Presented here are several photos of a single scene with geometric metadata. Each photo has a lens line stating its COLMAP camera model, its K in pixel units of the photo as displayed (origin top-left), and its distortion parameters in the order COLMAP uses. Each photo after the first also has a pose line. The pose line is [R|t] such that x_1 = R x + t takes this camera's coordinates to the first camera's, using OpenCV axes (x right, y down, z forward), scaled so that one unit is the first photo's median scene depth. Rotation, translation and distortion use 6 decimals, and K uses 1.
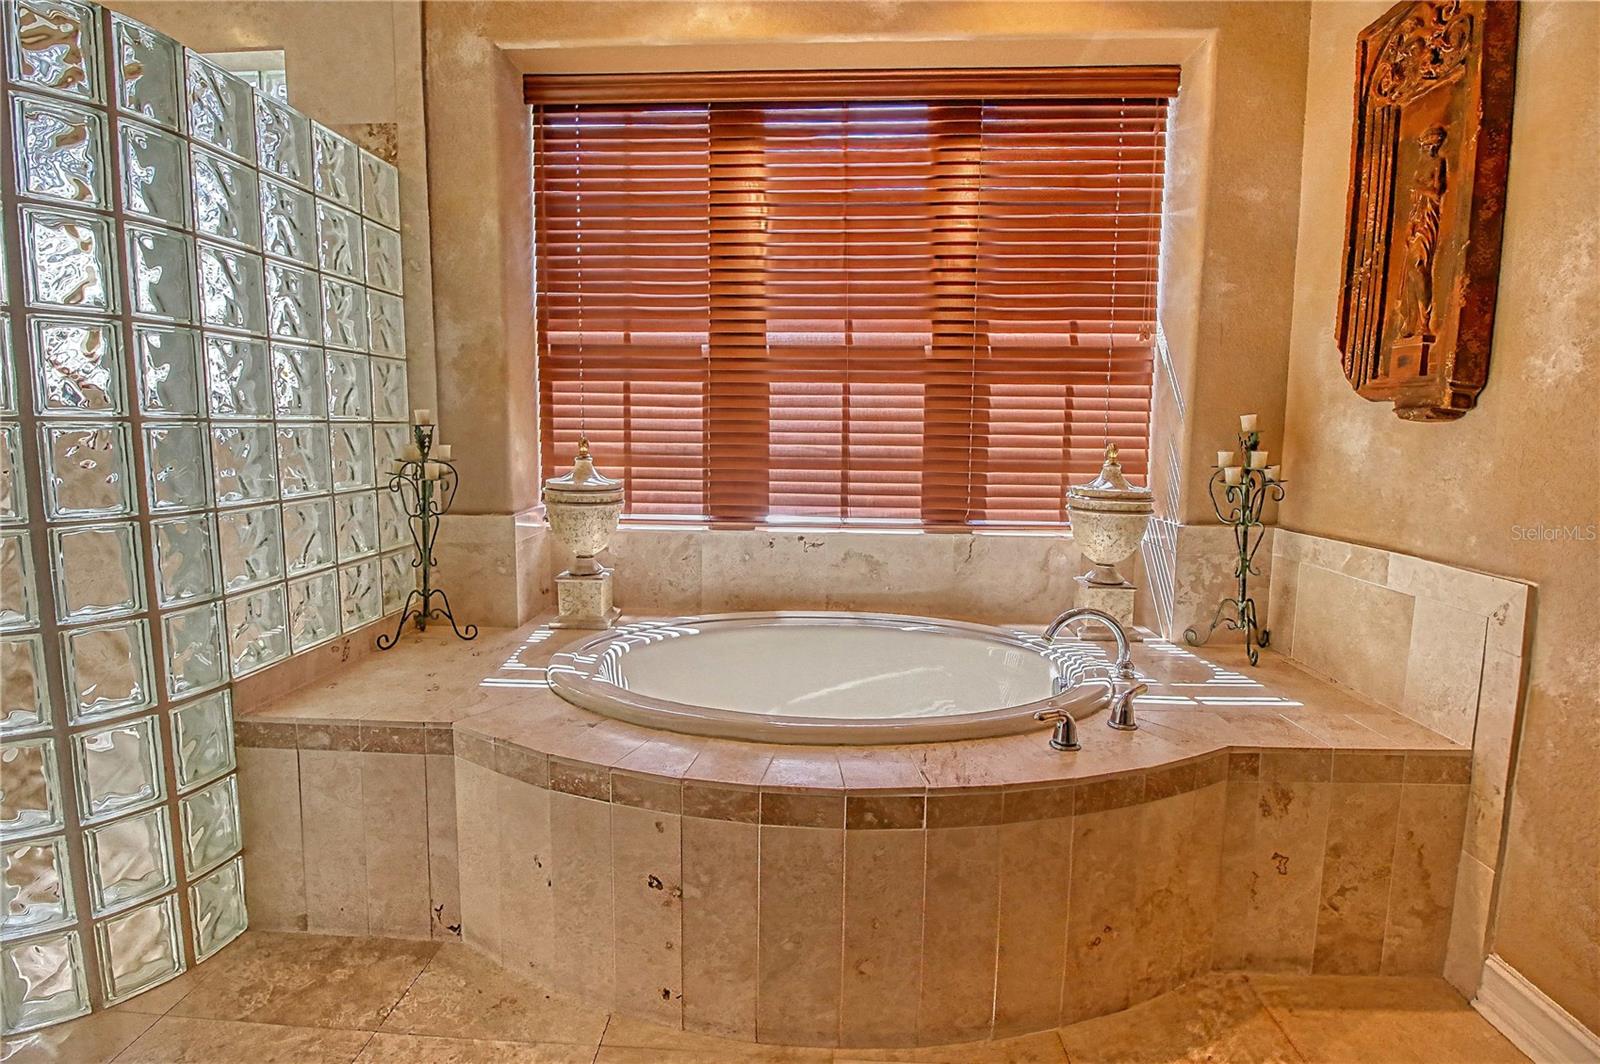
lens RADIAL K [[754.8, 0, 793.3], [0, 754.8, 507.5], [0, 0, 1]] dist [0.001089, -0.012056]
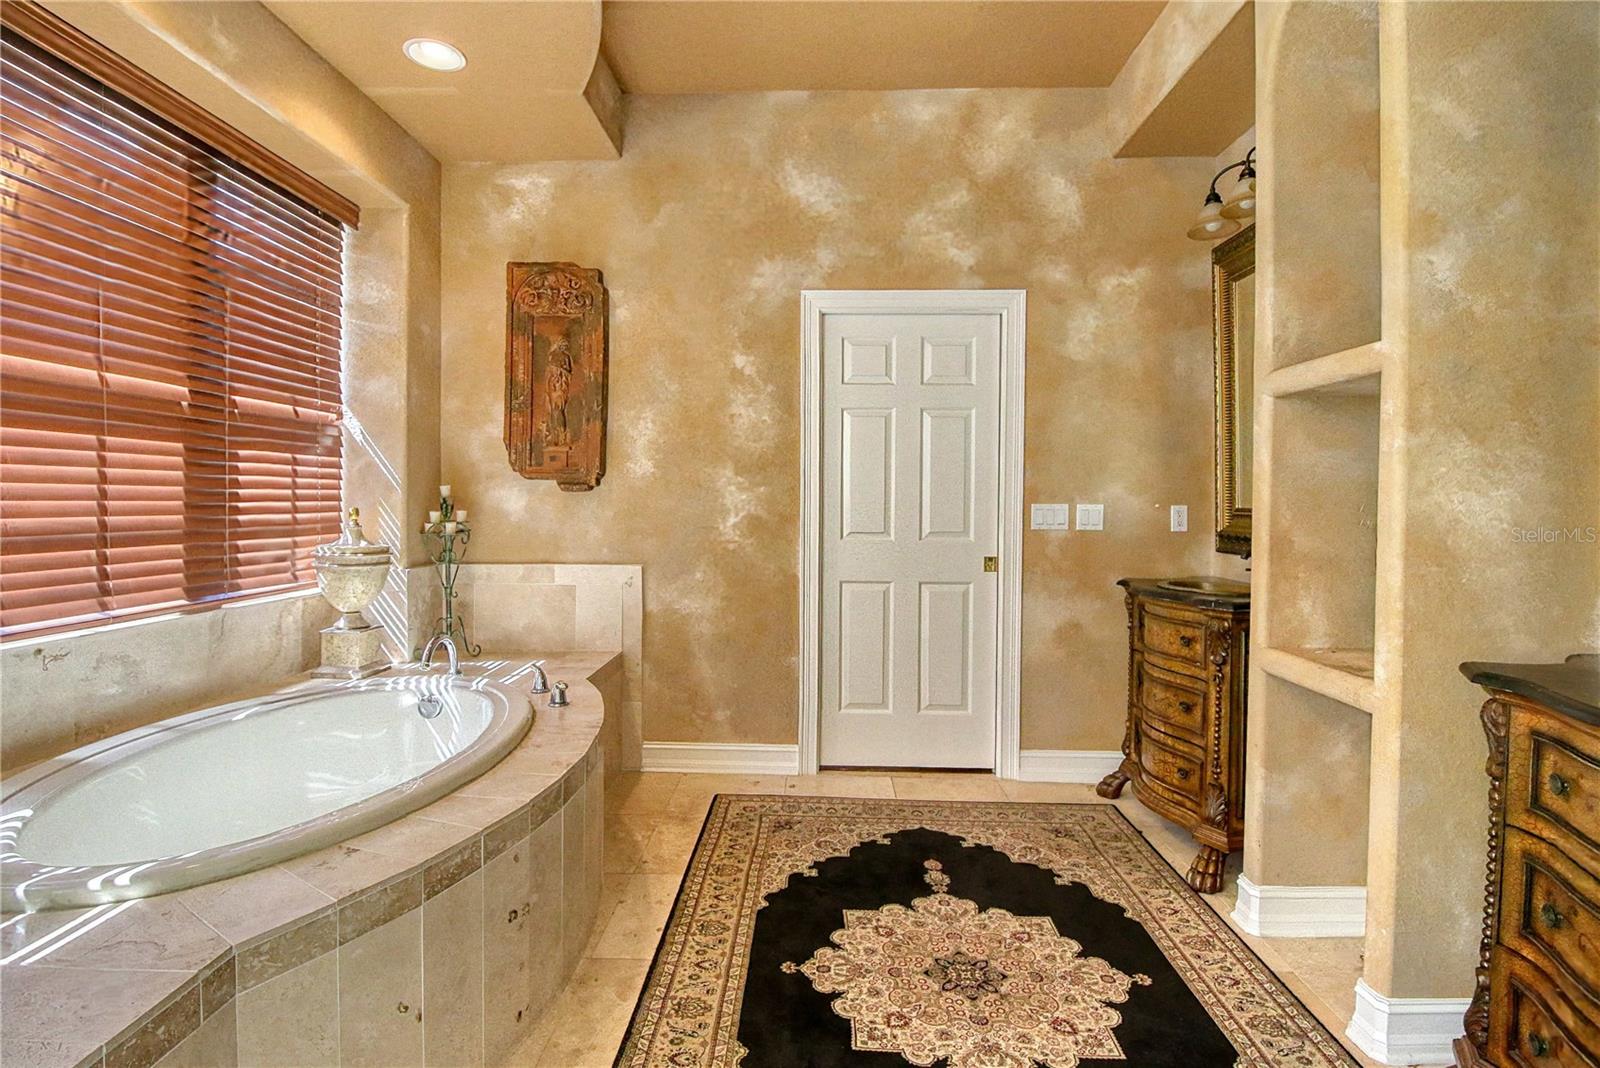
lens RADIAL K [[766.9, 0, 797.9], [0, 766.9, 509.3], [0, 0, 1]] dist [0.002165, -0.013566]
pose [[-0.022191, -0.021004, 0.999533, -0.809720], [0.097724, 0.994946, 0.023077, -0.043731], [-0.994966, 0.098191, -0.020026, 0.352138]]
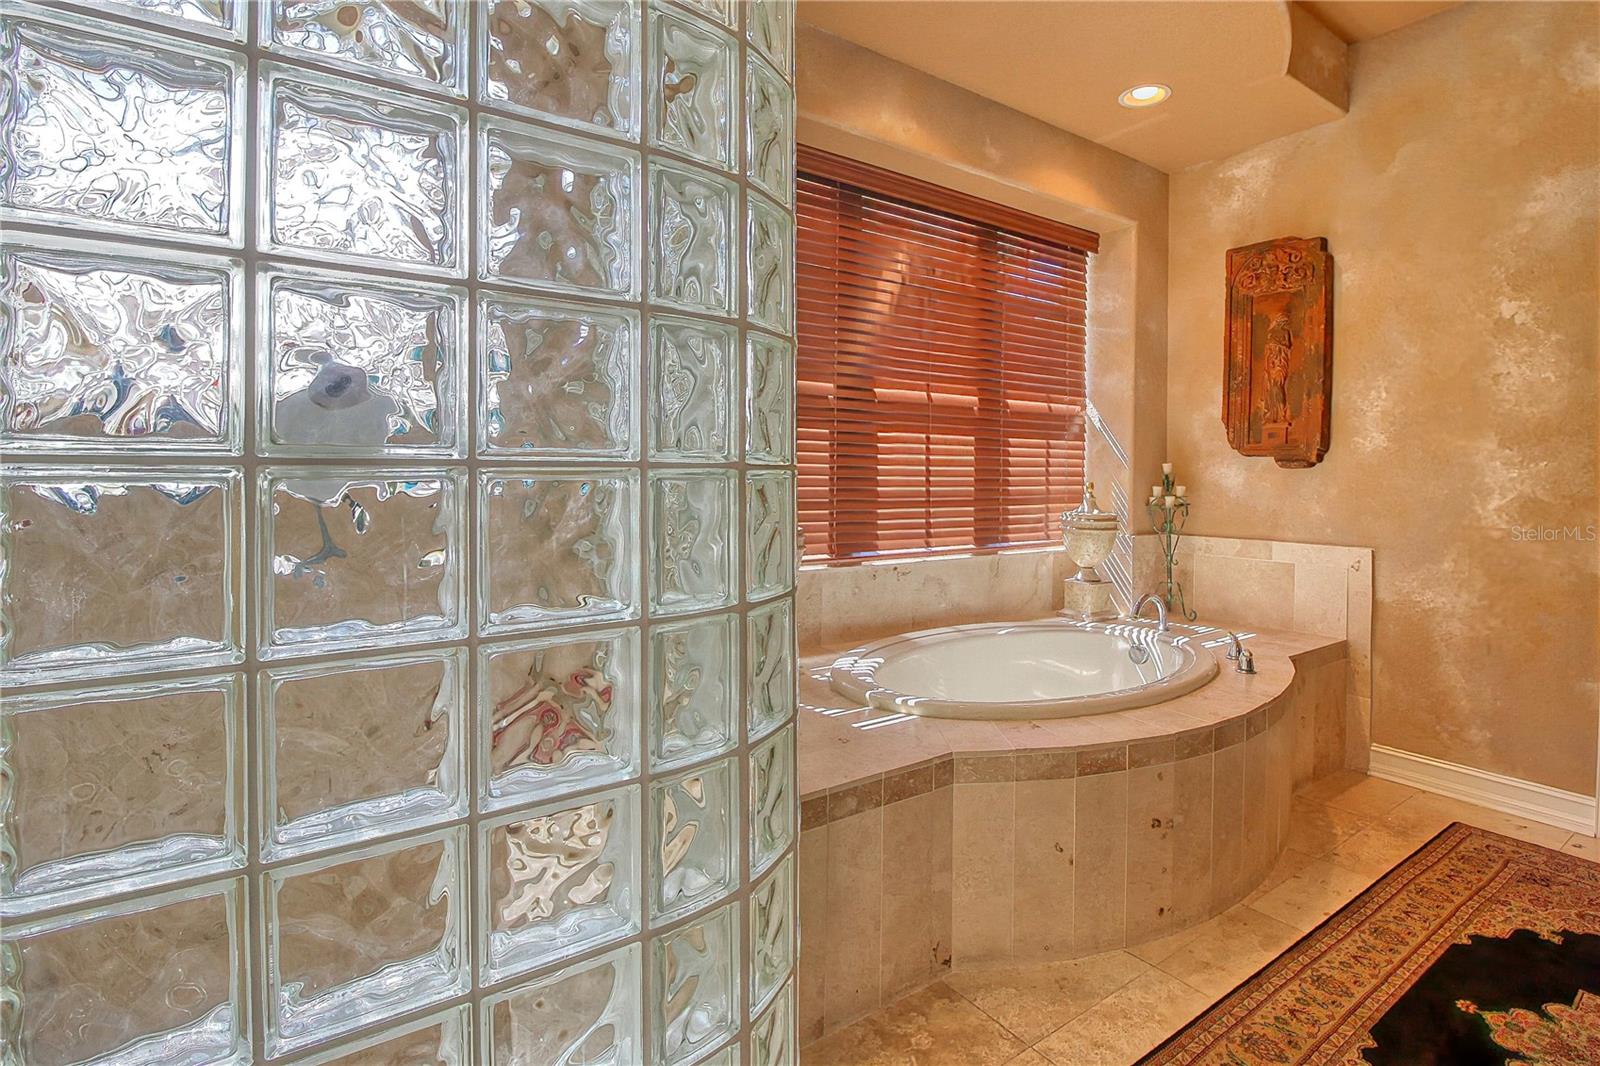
lens RADIAL K [[784.1, 0, 841.7], [0, 784.1, 478.5], [0, 0, 1]] dist [-0.001690, -0.001450]
pose [[0.772785, -0.007962, 0.634618, -0.918503], [0.064956, 0.995663, -0.066606, -0.024381], [-0.631335, 0.092694, 0.769950, 0.156815]]
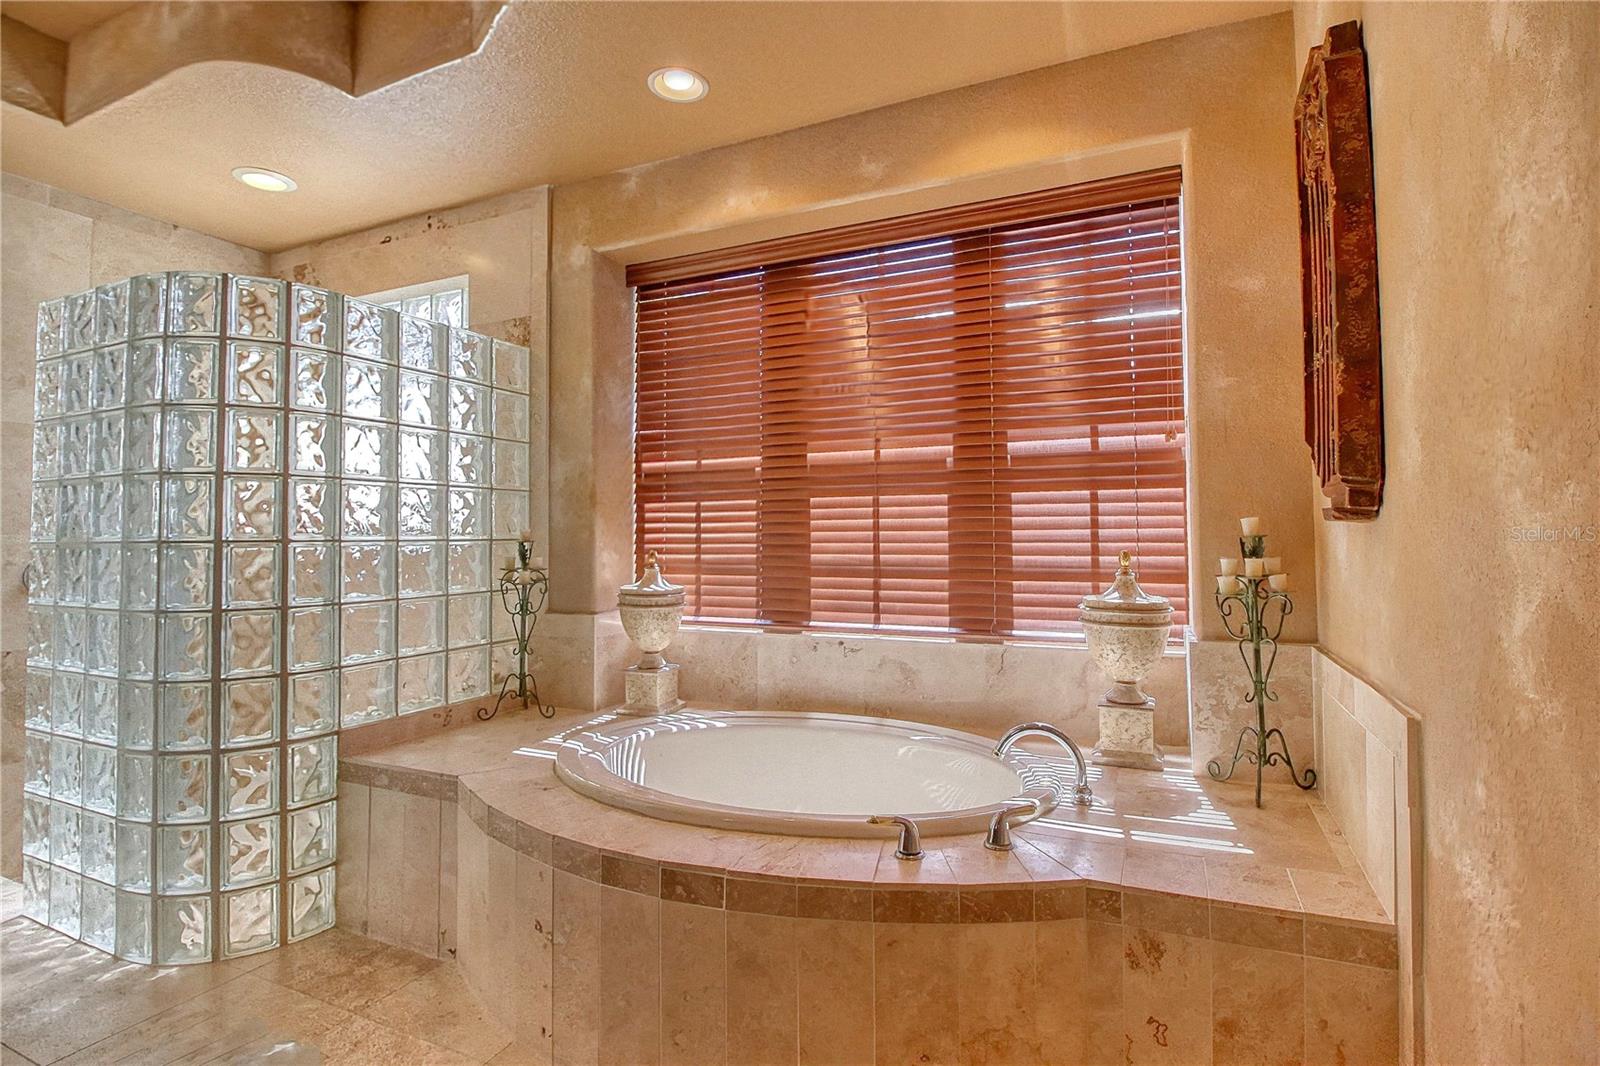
lens RADIAL K [[766.2, 0, 824.4], [0, 766.2, 508.3], [0, 0, 1]] dist [0.003428, -0.014764]
pose [[0.935748, -0.028892, -0.351485, 0.426956], [-0.021771, 0.990005, -0.139339, 0.004438], [0.351998, 0.138038, 0.925766, -0.026446]]
